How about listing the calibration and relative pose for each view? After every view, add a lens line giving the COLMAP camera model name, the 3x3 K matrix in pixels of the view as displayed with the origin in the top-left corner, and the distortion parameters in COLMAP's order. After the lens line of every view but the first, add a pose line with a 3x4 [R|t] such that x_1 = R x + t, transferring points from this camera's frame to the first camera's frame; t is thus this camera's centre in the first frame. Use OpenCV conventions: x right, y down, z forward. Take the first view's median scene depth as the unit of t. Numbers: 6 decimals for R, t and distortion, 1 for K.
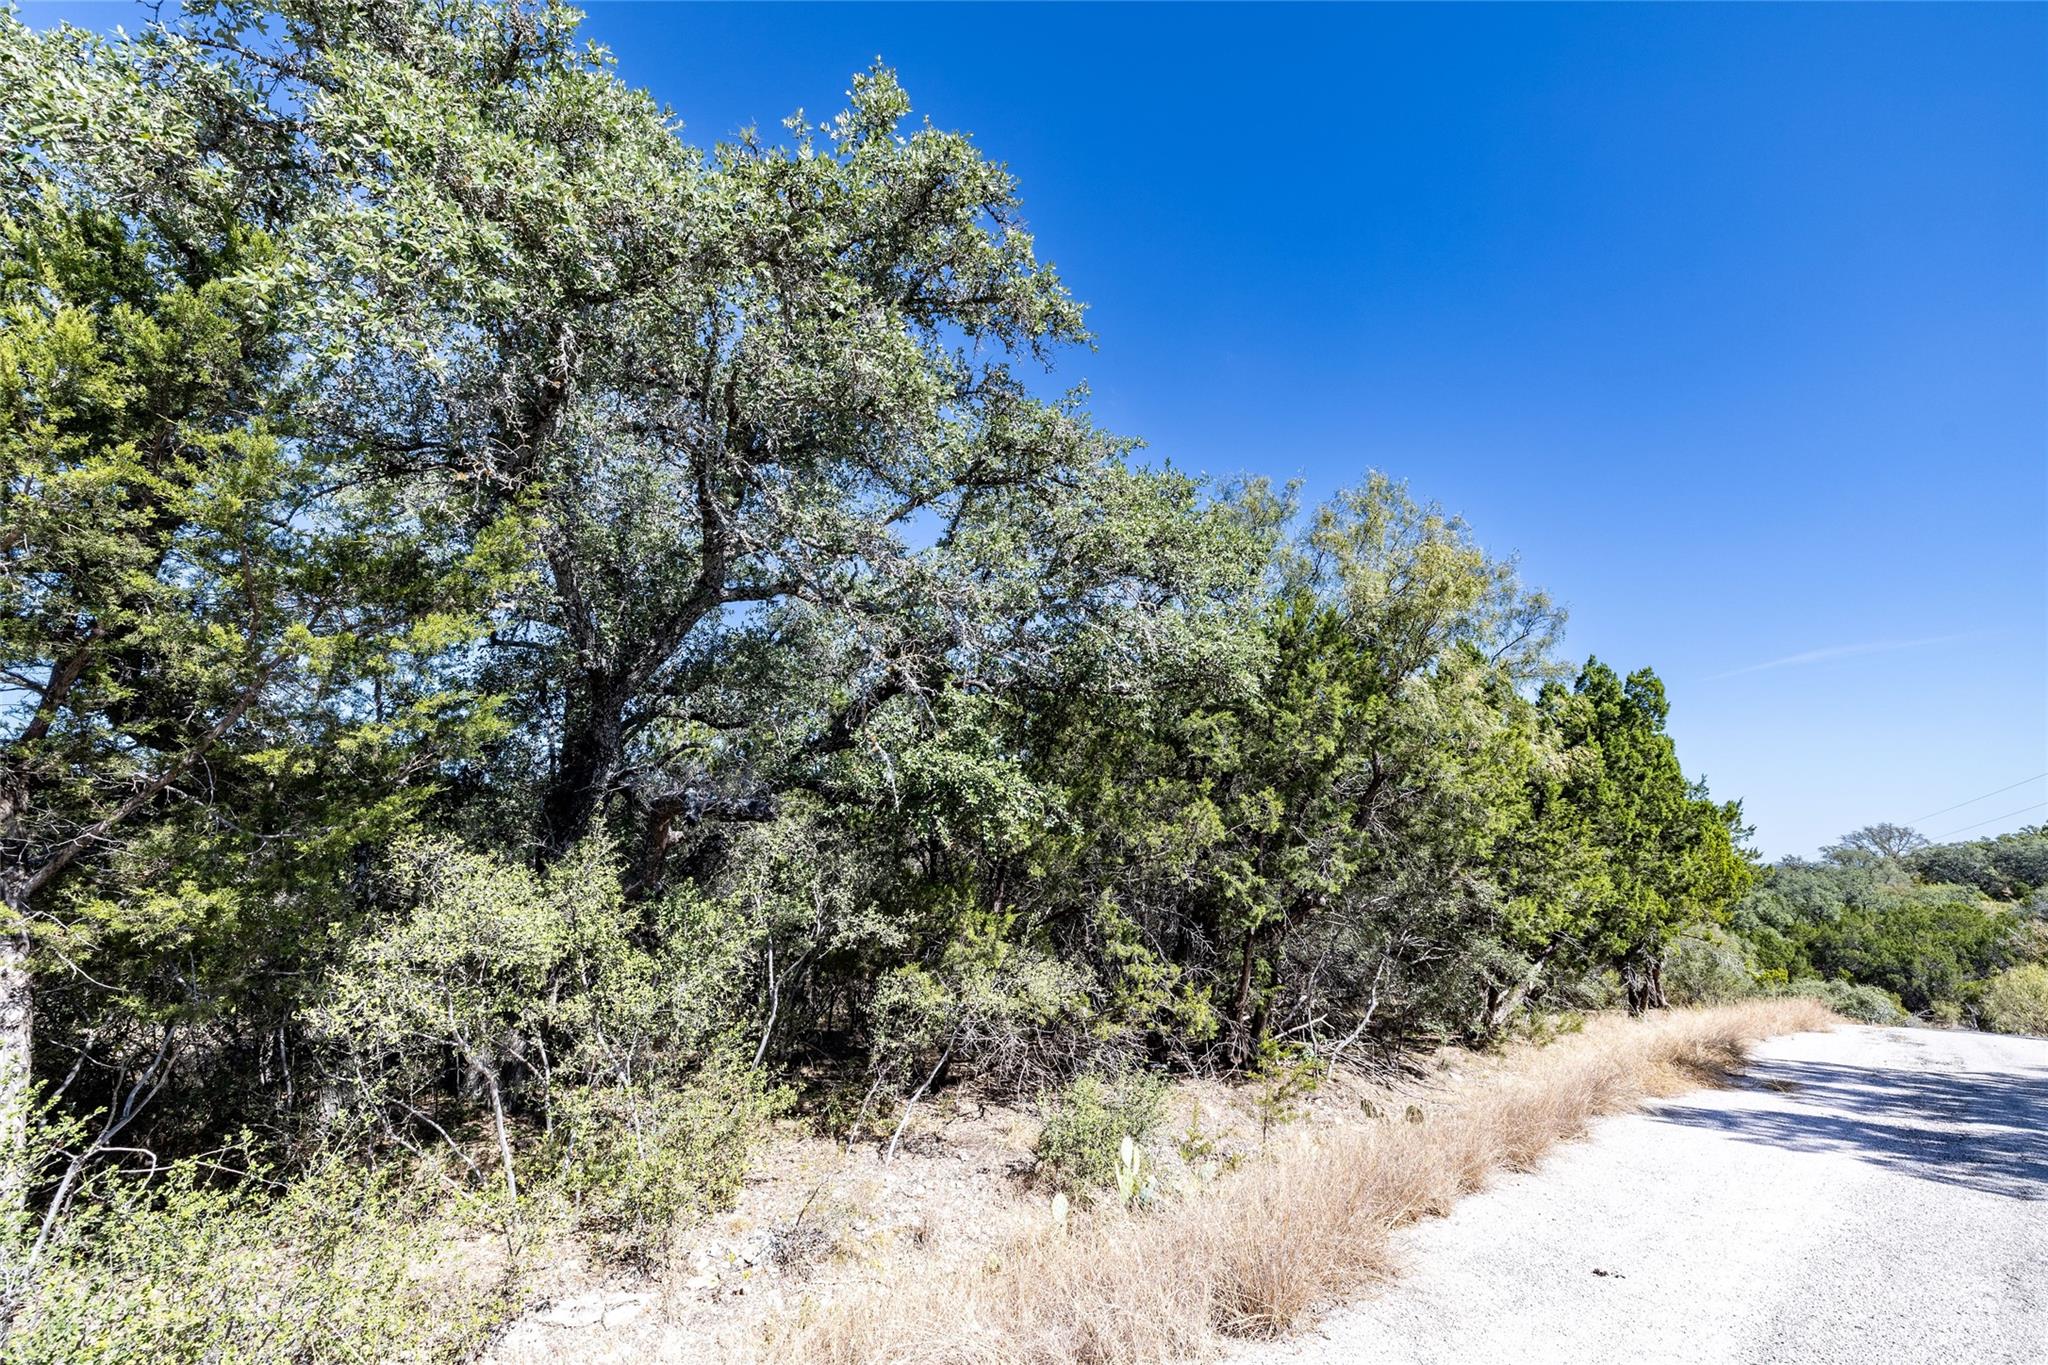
lens RADIAL K [[889.2, 0, 1023.5], [0, 889.2, 685.8], [0, 0, 1]] dist [-0.001621, -0.000072]
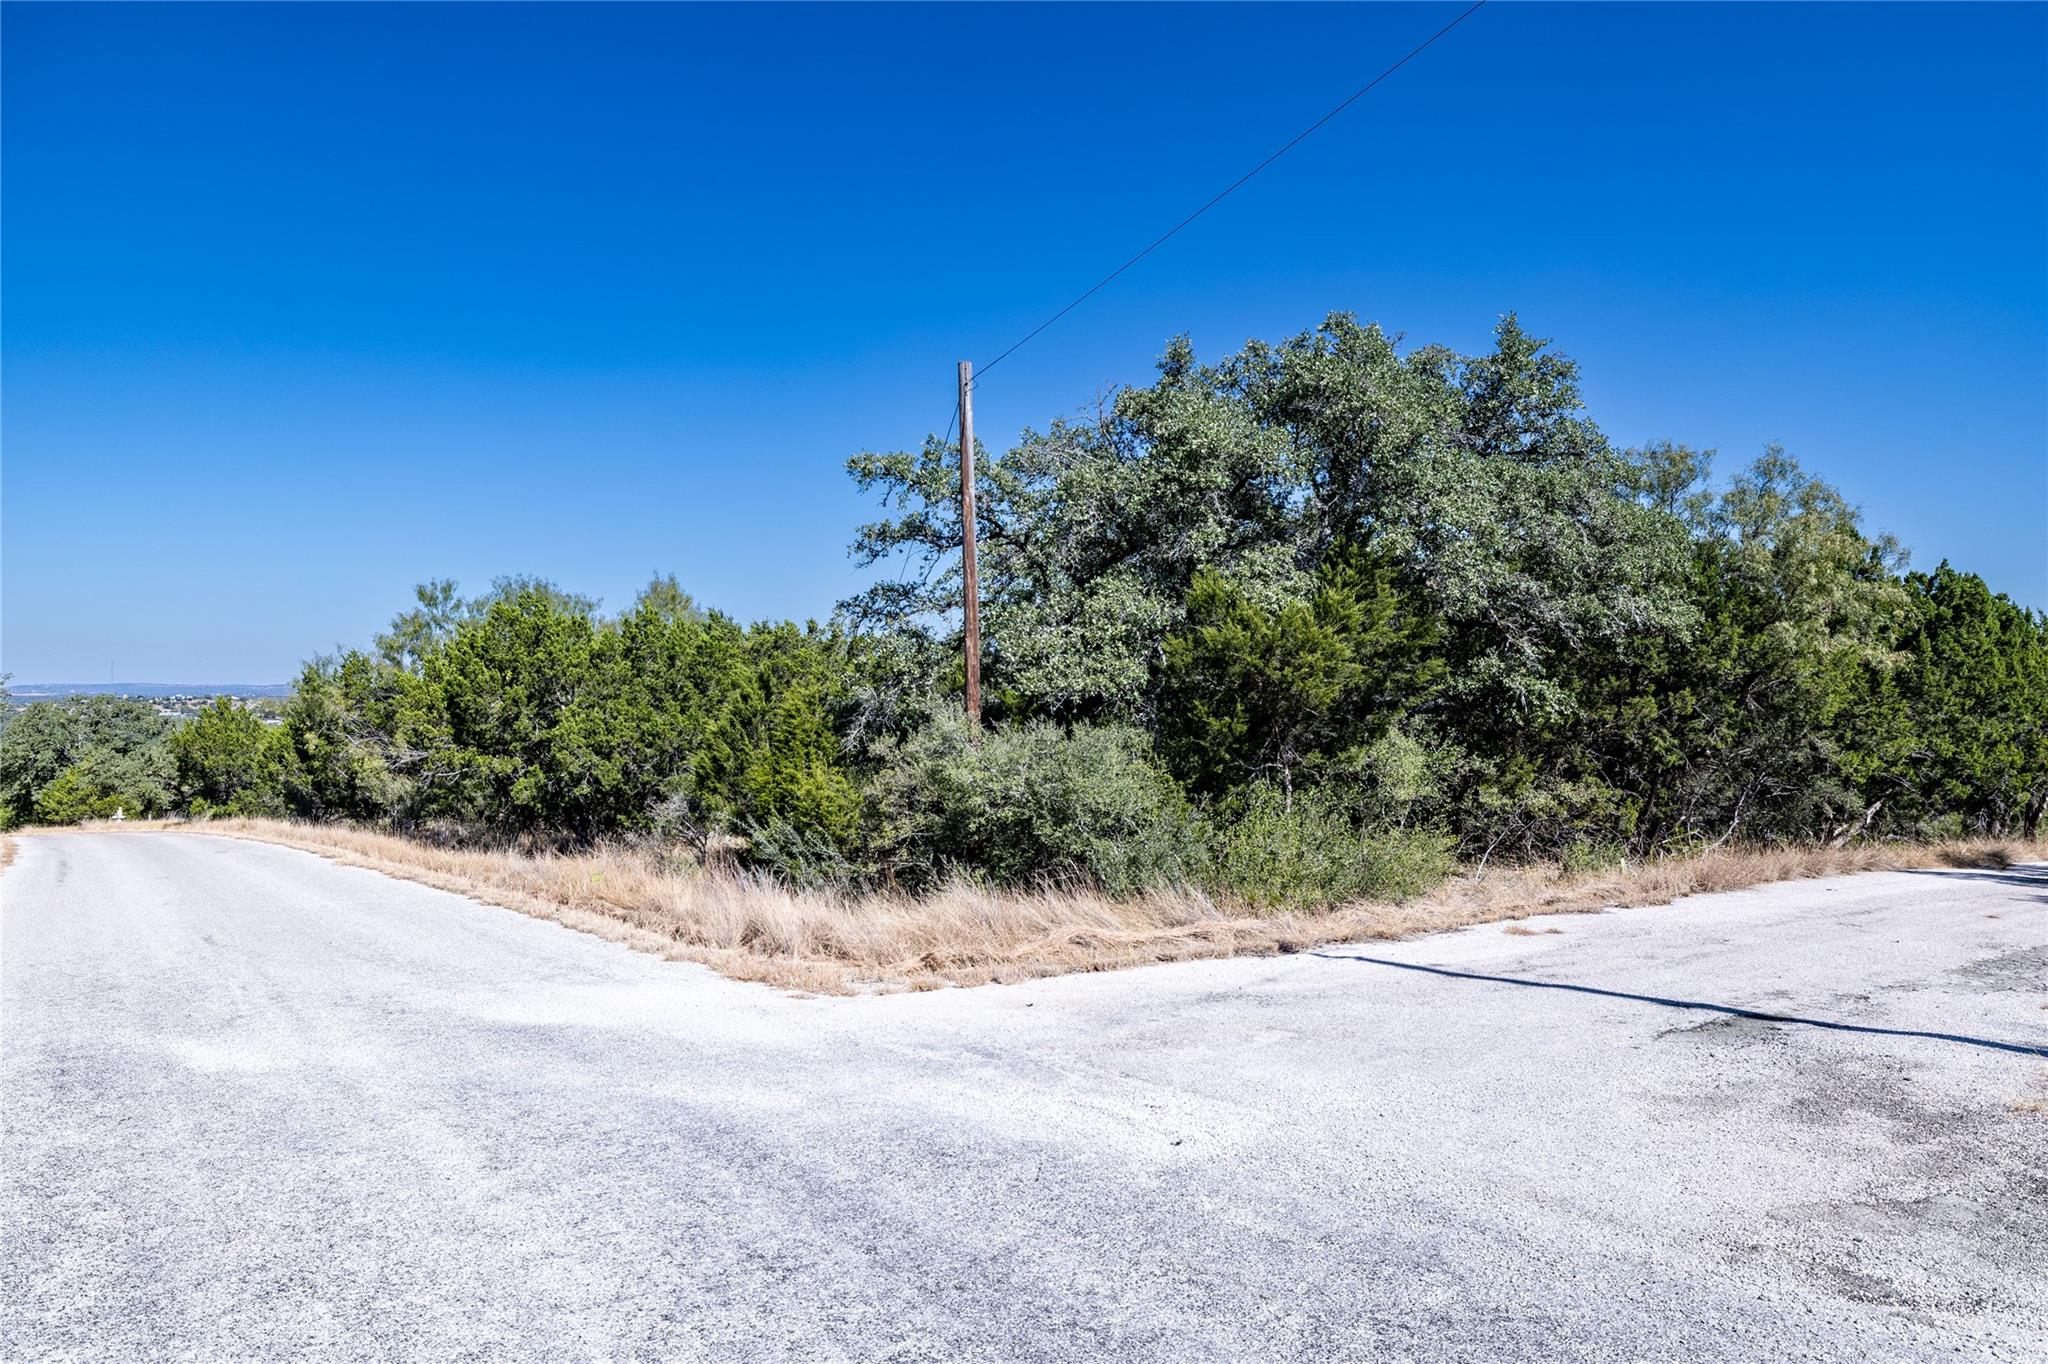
lens RADIAL K [[1303.0, 0, 1024.8], [0, 1303.0, 680.3], [0, 0, 1]] dist [0.002364, 0.000373]
pose [[0.993211, 0.006266, -0.116159, -0.534699], [0.016496, 0.980869, 0.193967, -0.312331], [0.115152, -0.194566, 0.974107, -1.212284]]
